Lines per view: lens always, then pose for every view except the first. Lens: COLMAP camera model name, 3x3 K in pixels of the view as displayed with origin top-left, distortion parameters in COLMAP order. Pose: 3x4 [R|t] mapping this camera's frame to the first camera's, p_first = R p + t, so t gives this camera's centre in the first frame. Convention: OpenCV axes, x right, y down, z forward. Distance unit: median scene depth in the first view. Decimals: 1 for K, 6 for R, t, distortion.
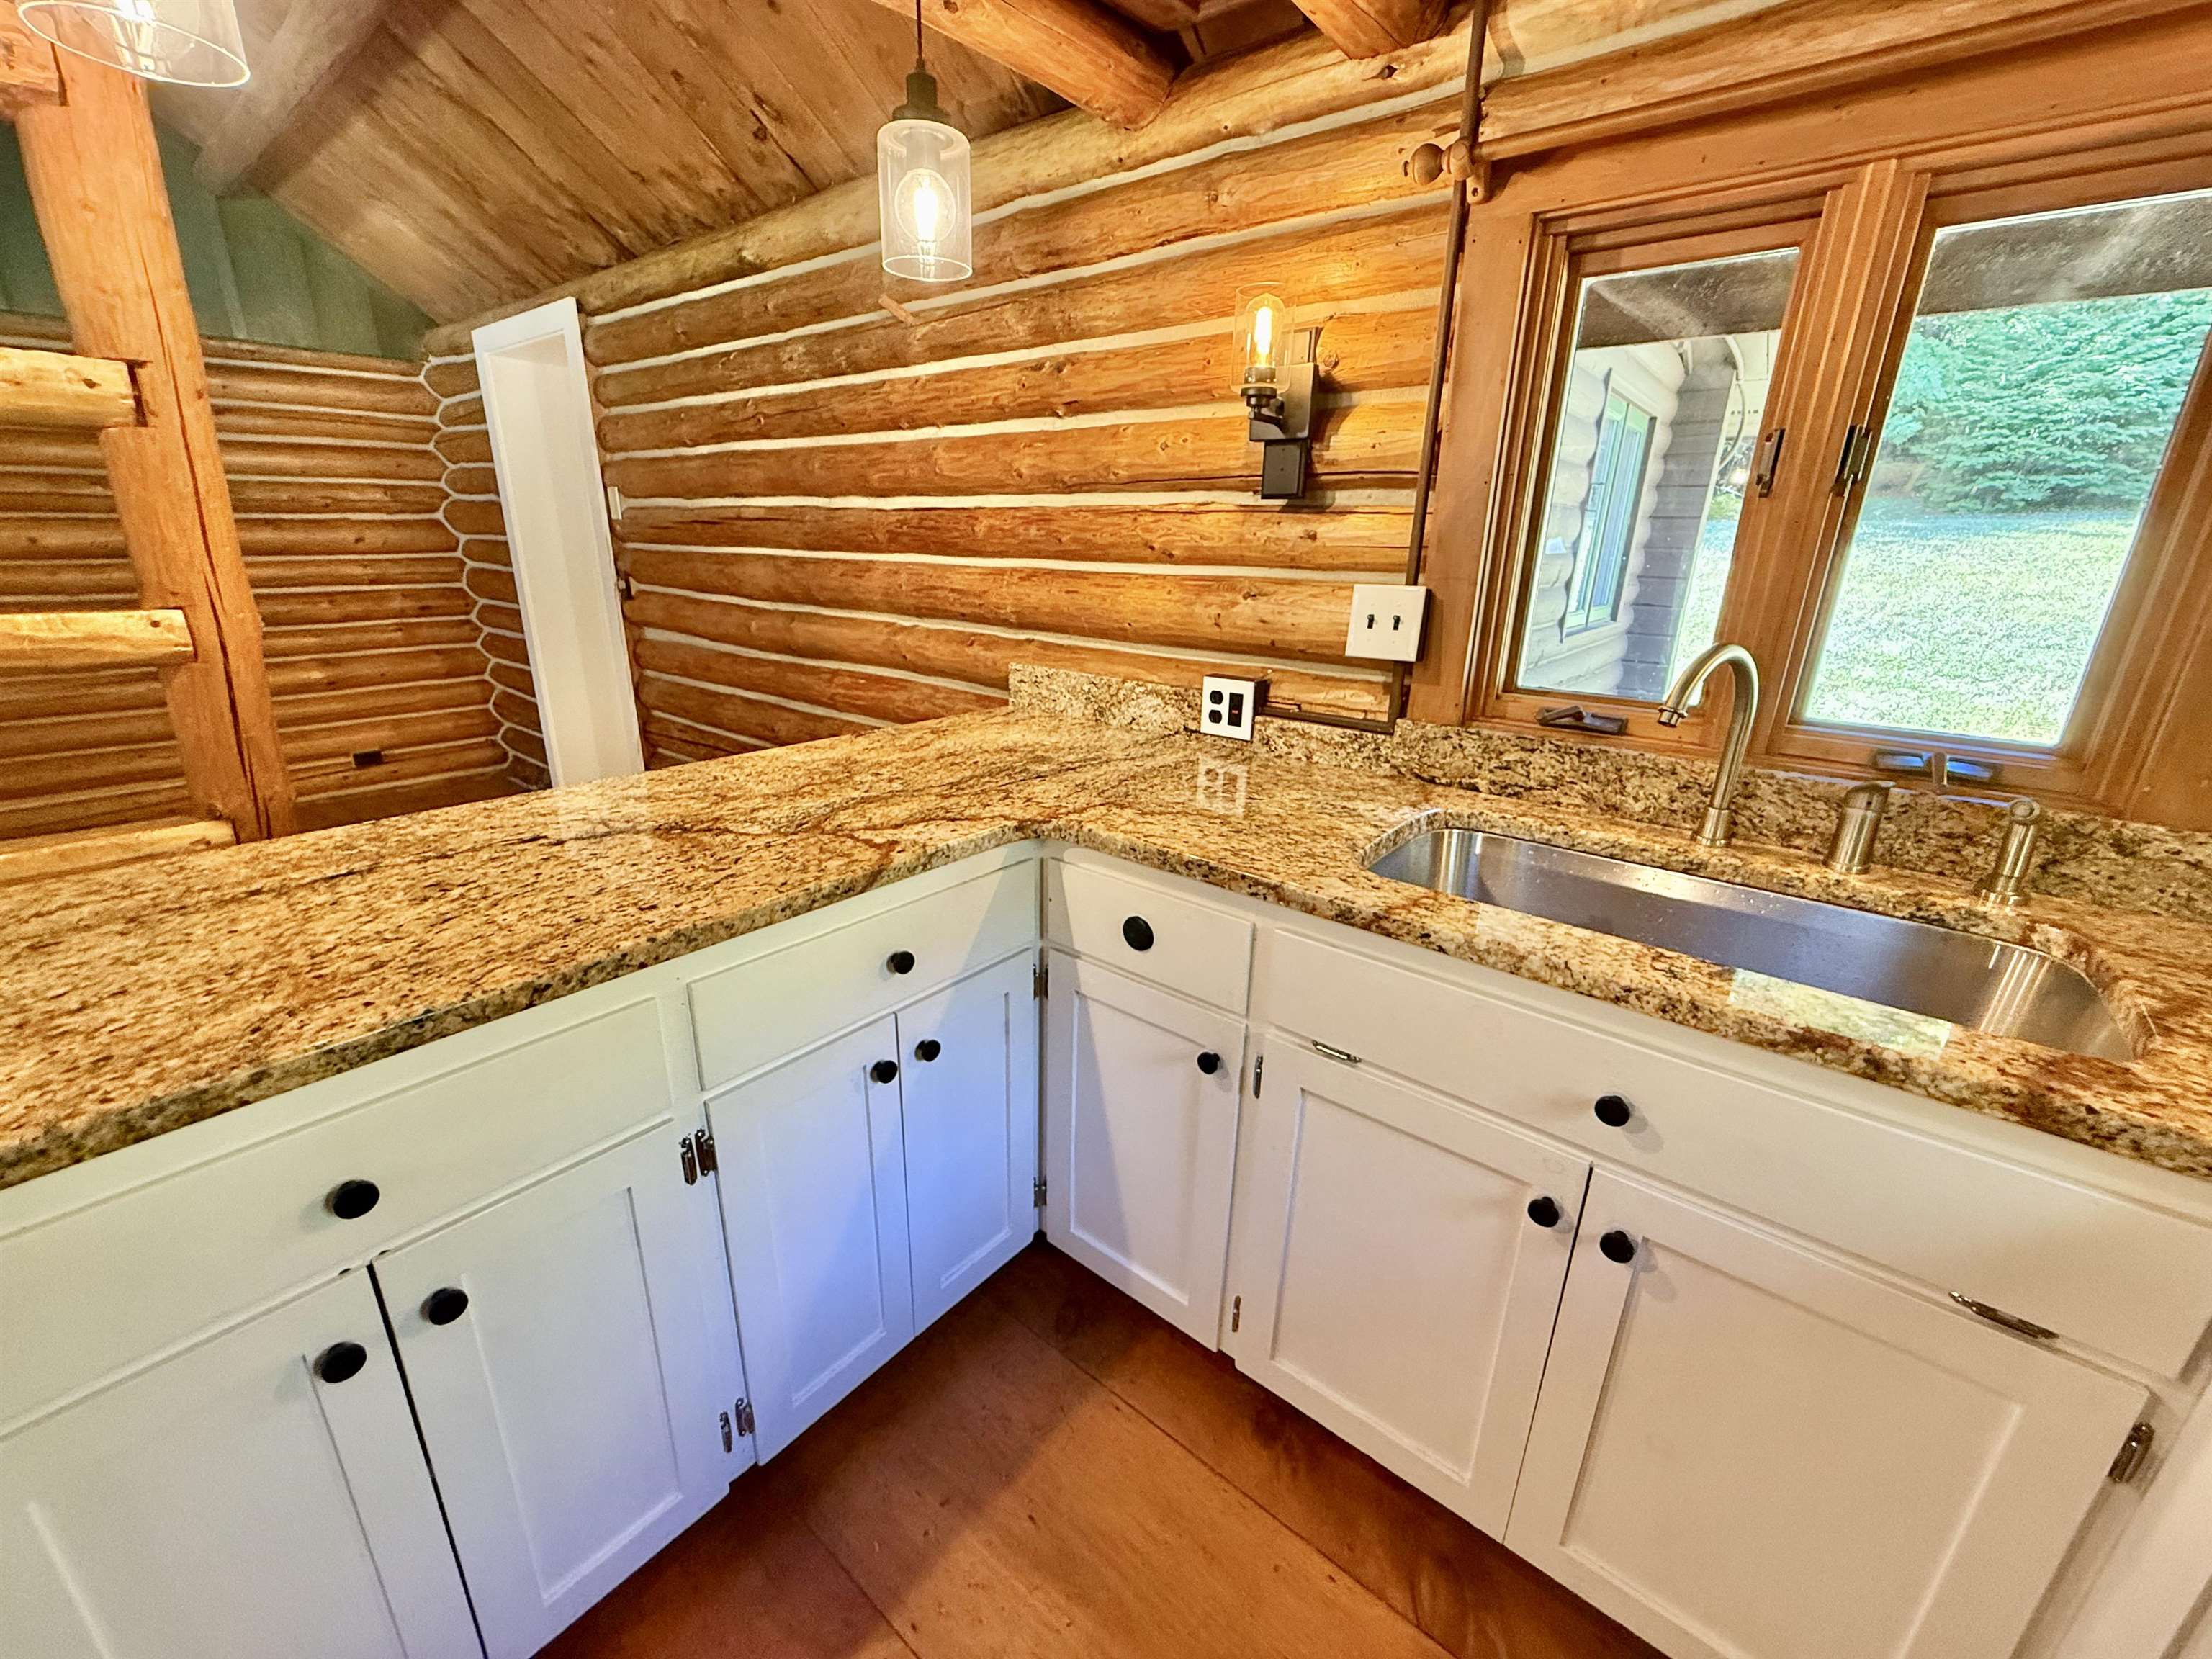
lens RADIAL K [[881.2, 0, 1098.2], [0, 881.2, 828.3], [0, 0, 1]] dist [-0.000094, -0.000296]
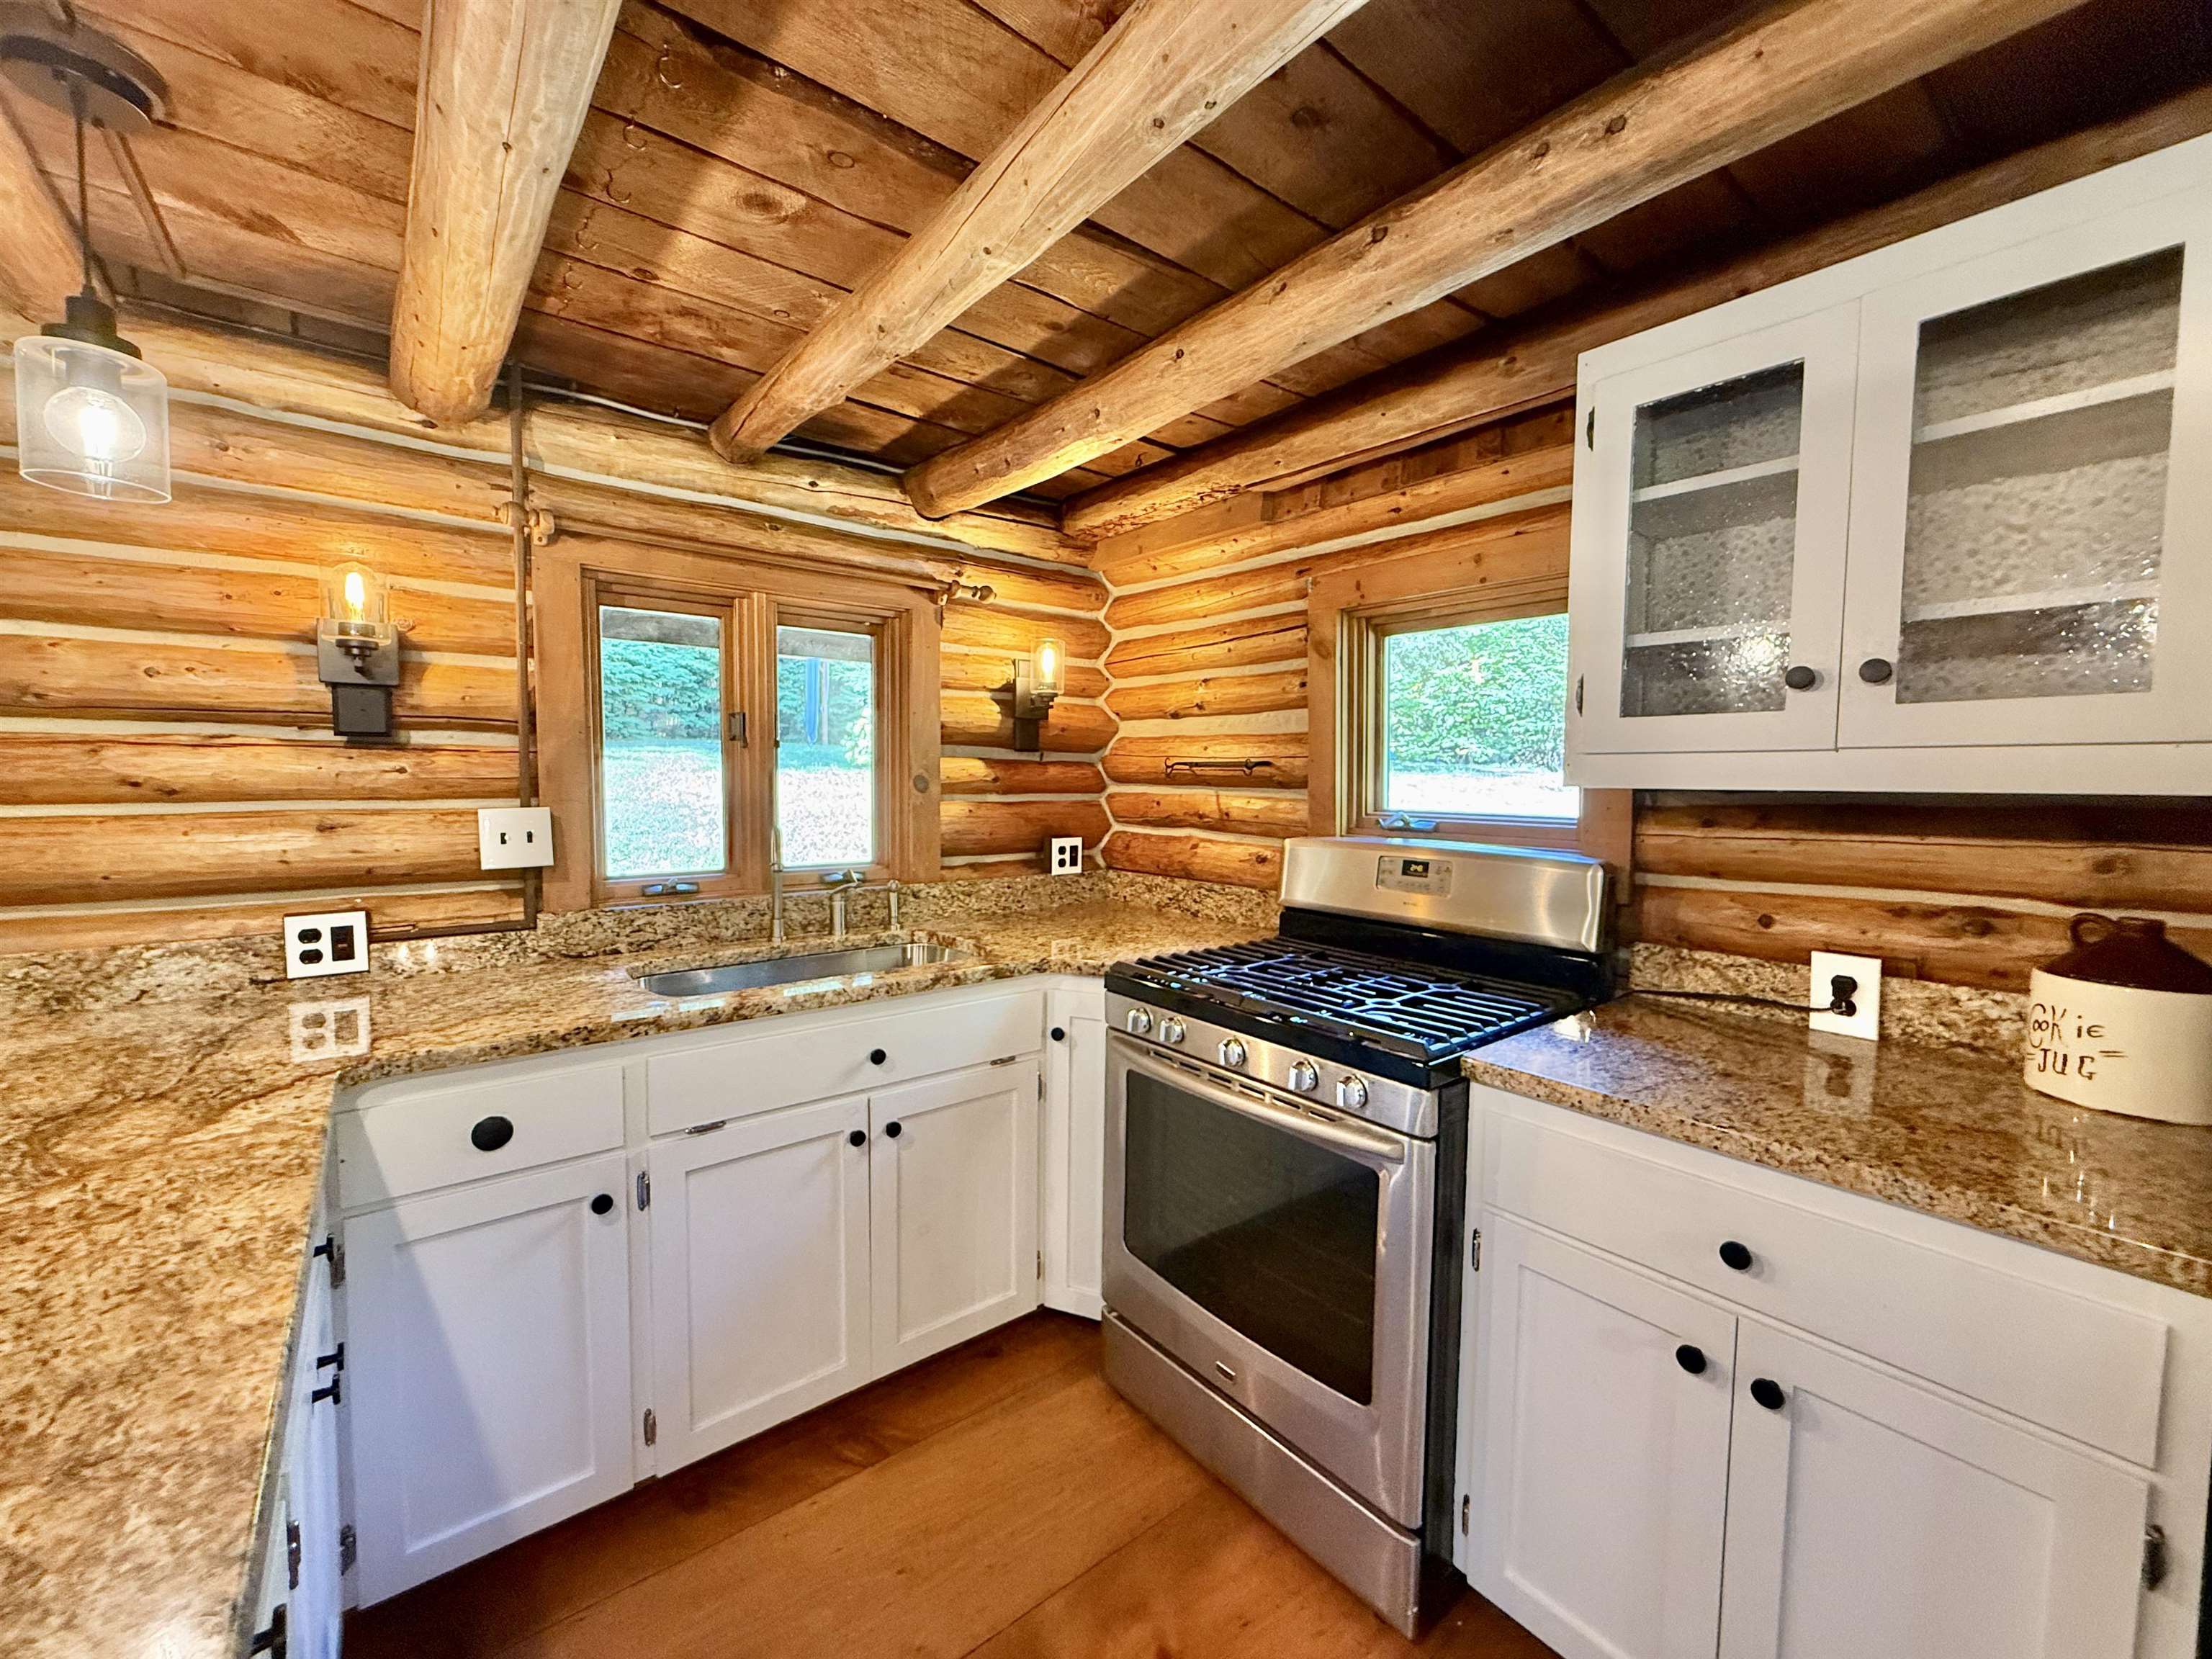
lens RADIAL K [[881.2, 0, 1098.2], [0, 881.2, 828.3], [0, 0, 1]] dist [-0.000094, -0.000296]
pose [[0.210214, -0.076511, 0.974657, -0.671859], [0.303645, 0.952740, 0.009300, -0.015178], [-0.929306, 0.293995, 0.223511, -0.013864]]
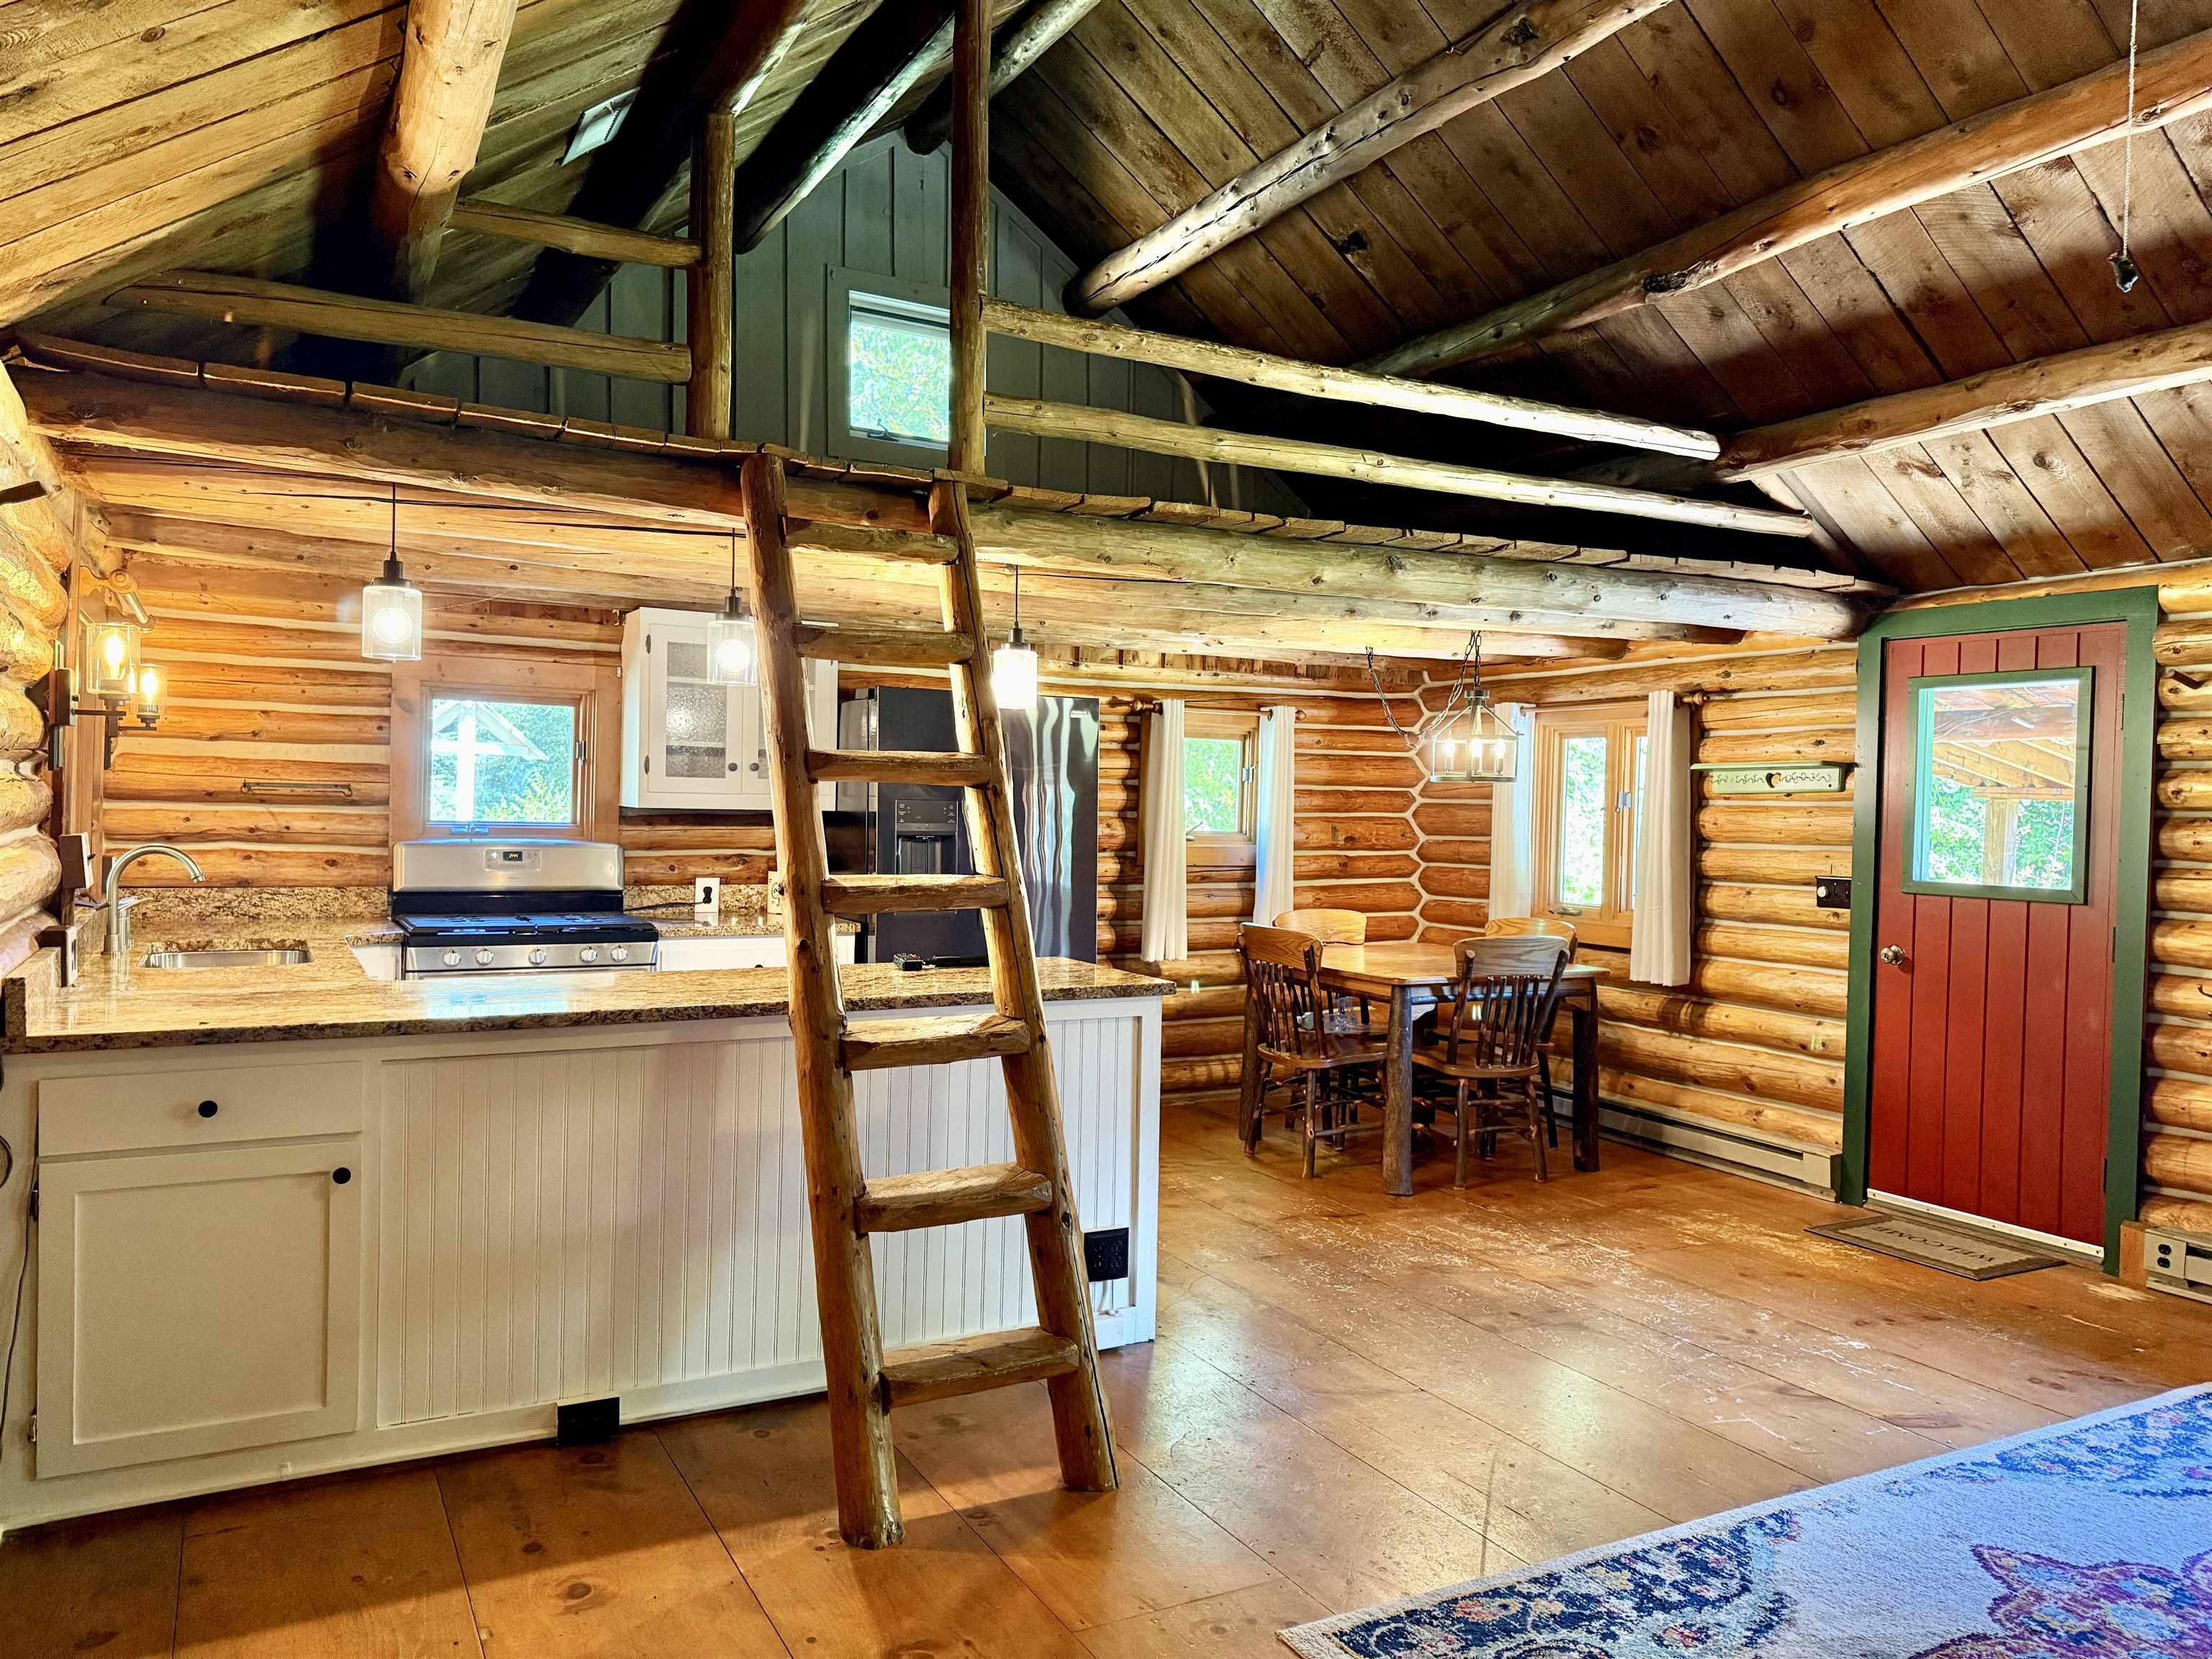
lens RADIAL K [[1573.8, 0, 1093.6], [0, 1573.8, 841.7], [0, 0, 1]] dist [0.027022, -0.036650]
pose [[-0.922604, -0.053495, 0.382021, -1.954689], [0.079499, 0.942709, 0.324004, -0.895759], [-0.377468, 0.329298, -0.865495, 2.441068]]
